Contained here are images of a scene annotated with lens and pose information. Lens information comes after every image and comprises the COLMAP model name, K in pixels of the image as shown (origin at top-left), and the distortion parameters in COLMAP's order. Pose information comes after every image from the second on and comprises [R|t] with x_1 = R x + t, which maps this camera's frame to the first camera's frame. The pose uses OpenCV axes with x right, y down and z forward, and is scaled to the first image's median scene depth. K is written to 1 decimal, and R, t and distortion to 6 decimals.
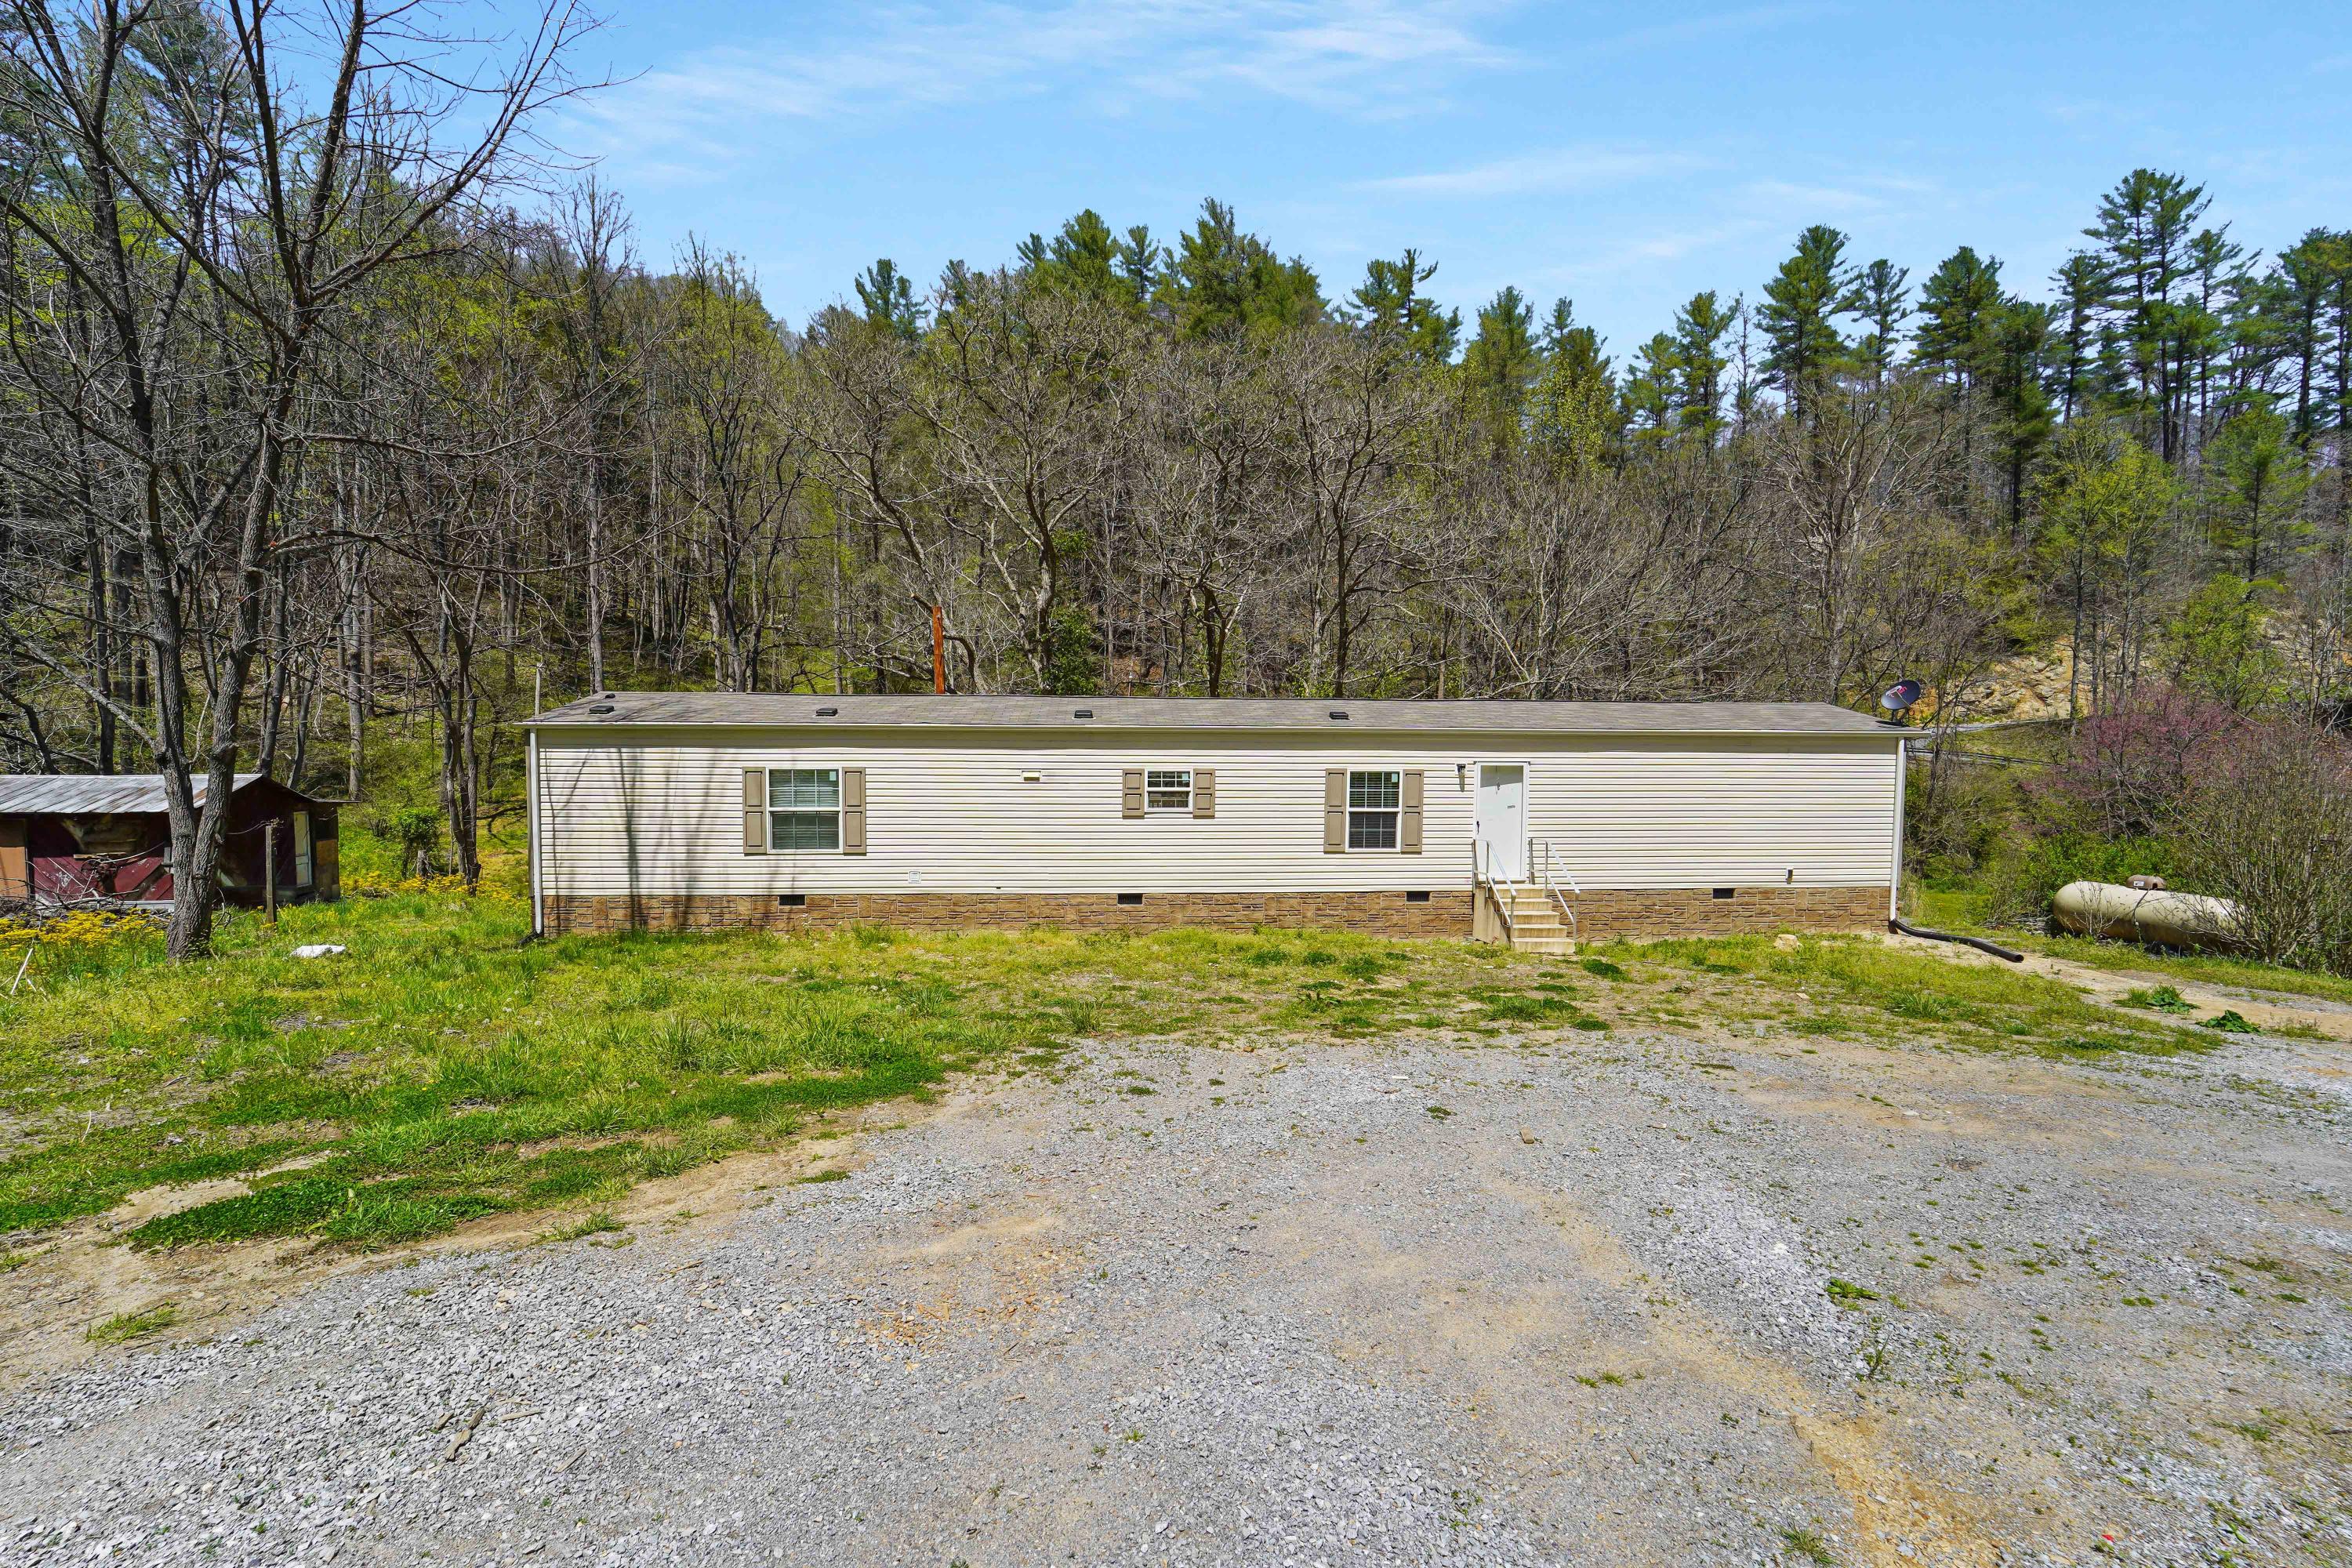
lens RADIAL K [[970.4, 0, 1207.2], [0, 970.4, 784.1], [0, 0, 1]] dist [-0.017710, -0.000341]
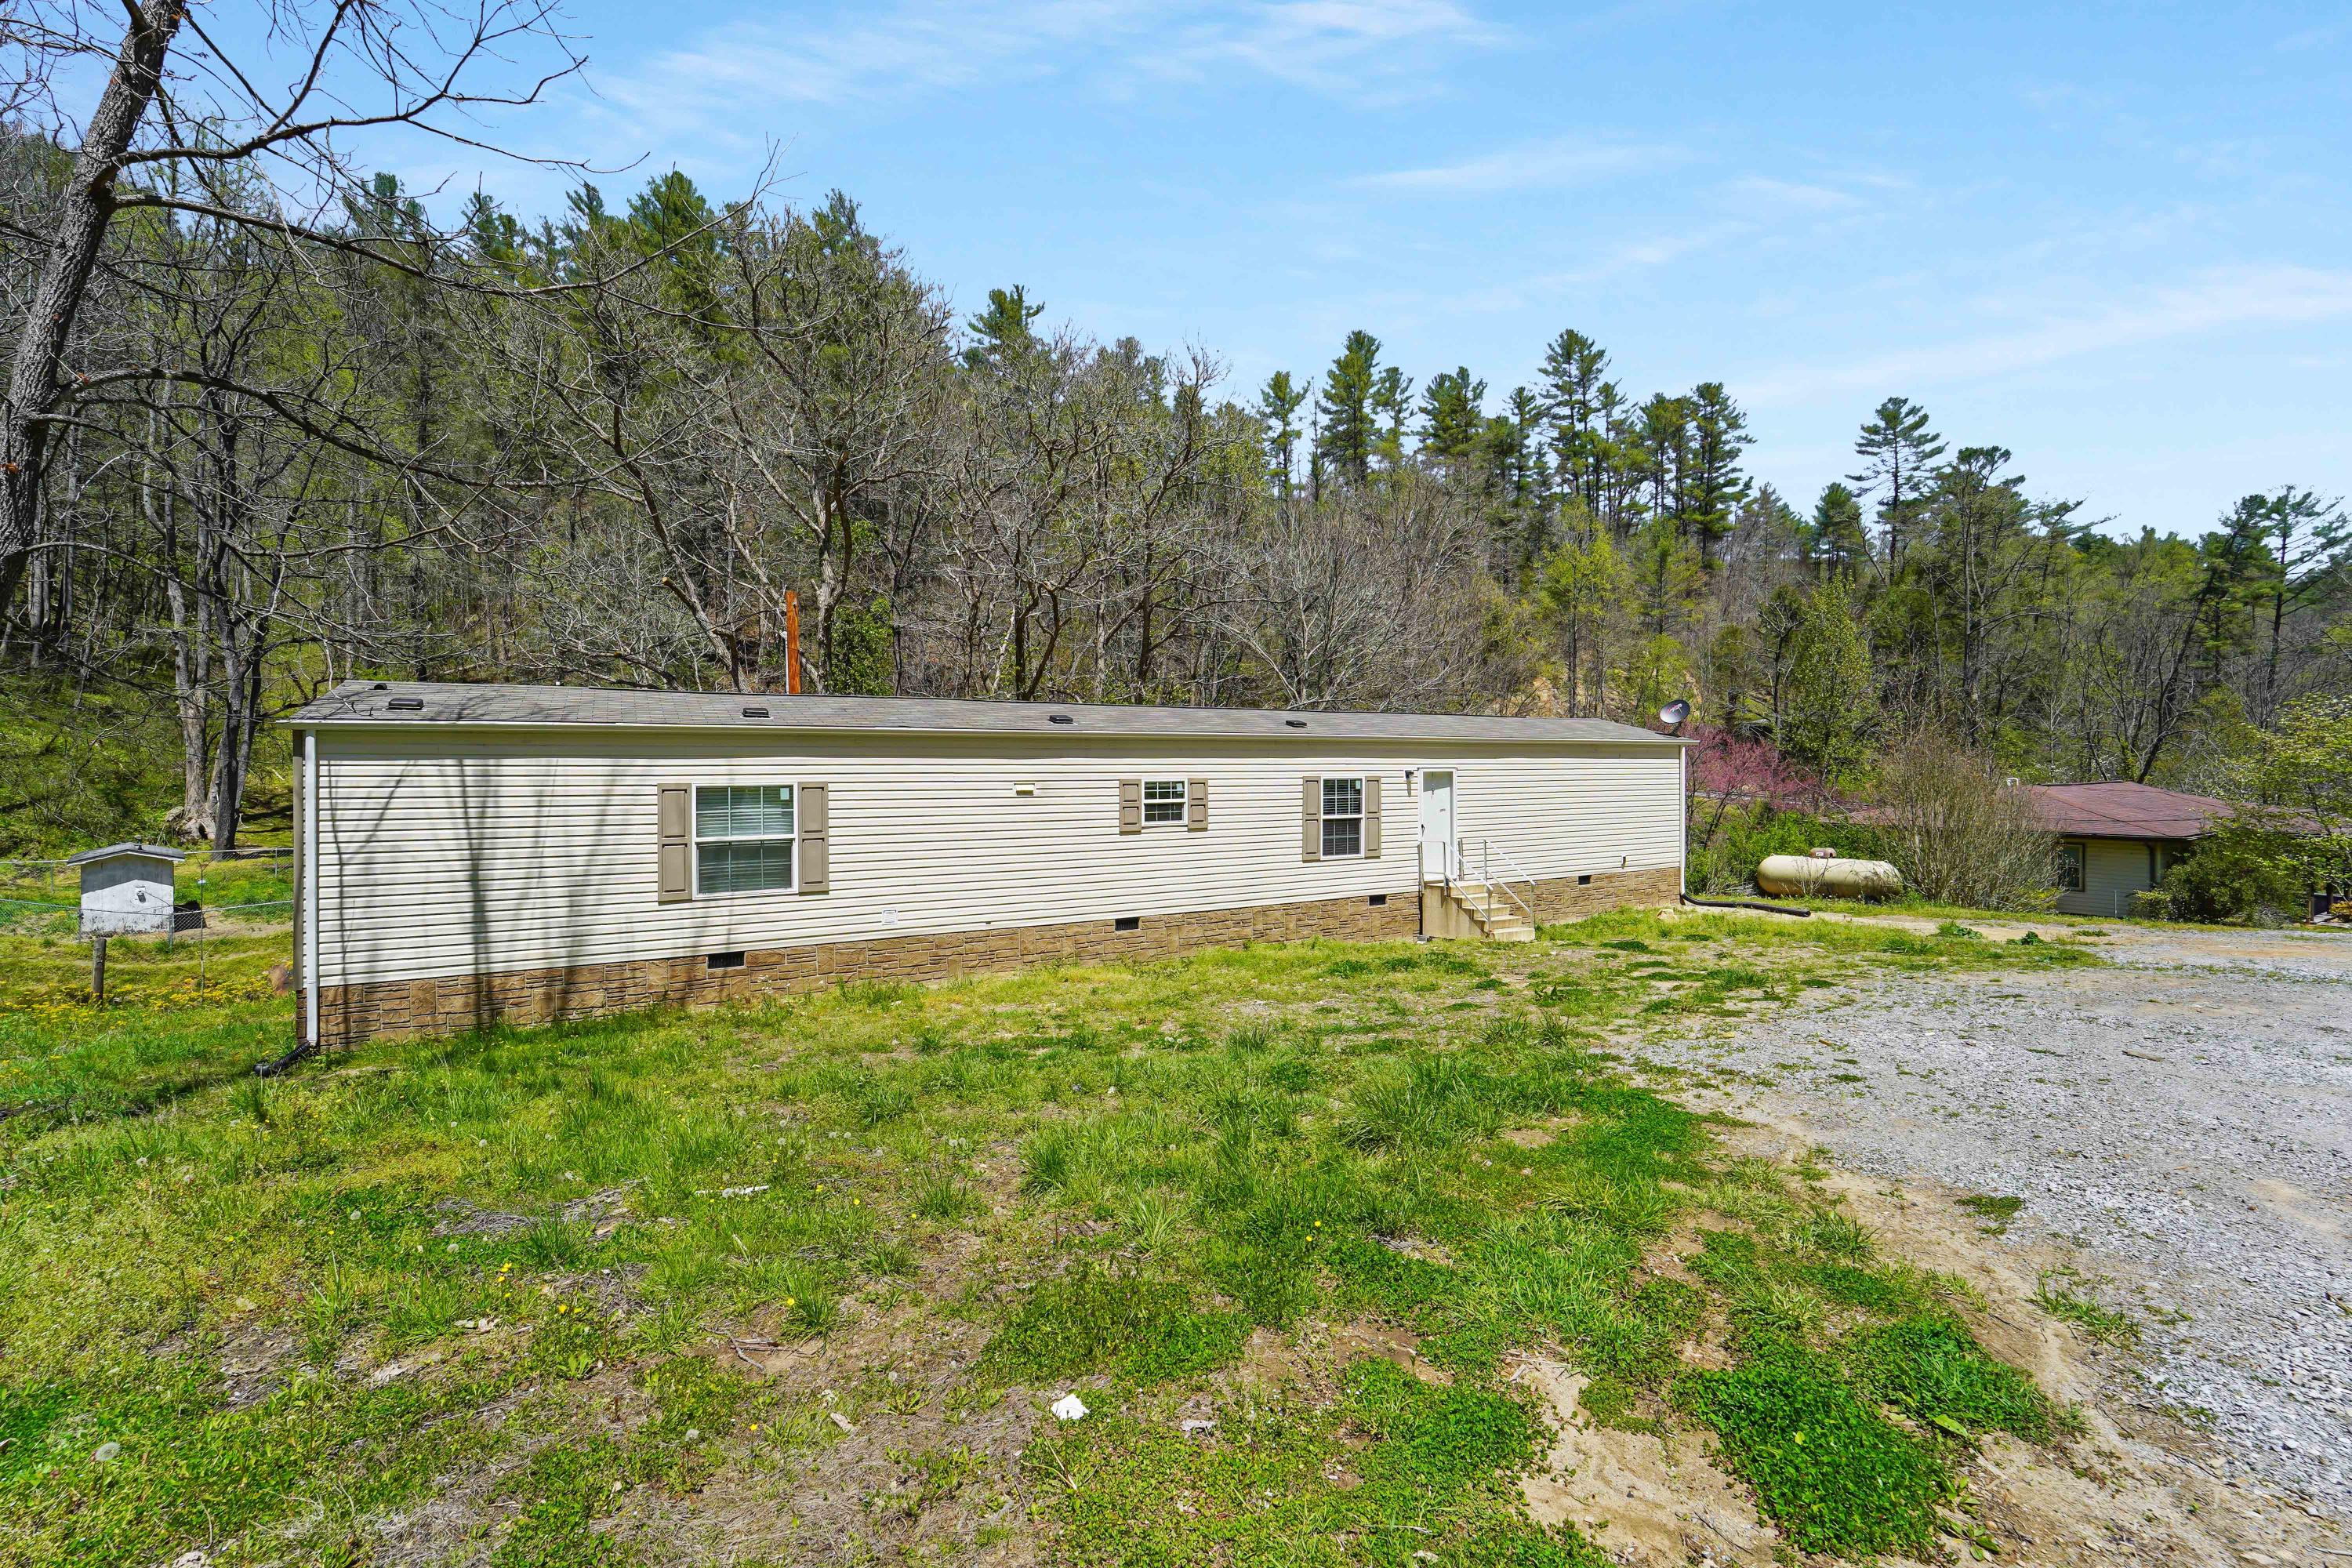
lens RADIAL K [[970.4, 0, 1175.1], [0, 970.4, 772.2], [0, 0, 1]] dist [-0.017710, -0.000341]
pose [[0.907029, -0.012903, 0.420871, -0.409013], [0.031127, 0.998850, -0.036459, 0.011620], [-0.419916, 0.046170, 0.906388, 0.157300]]
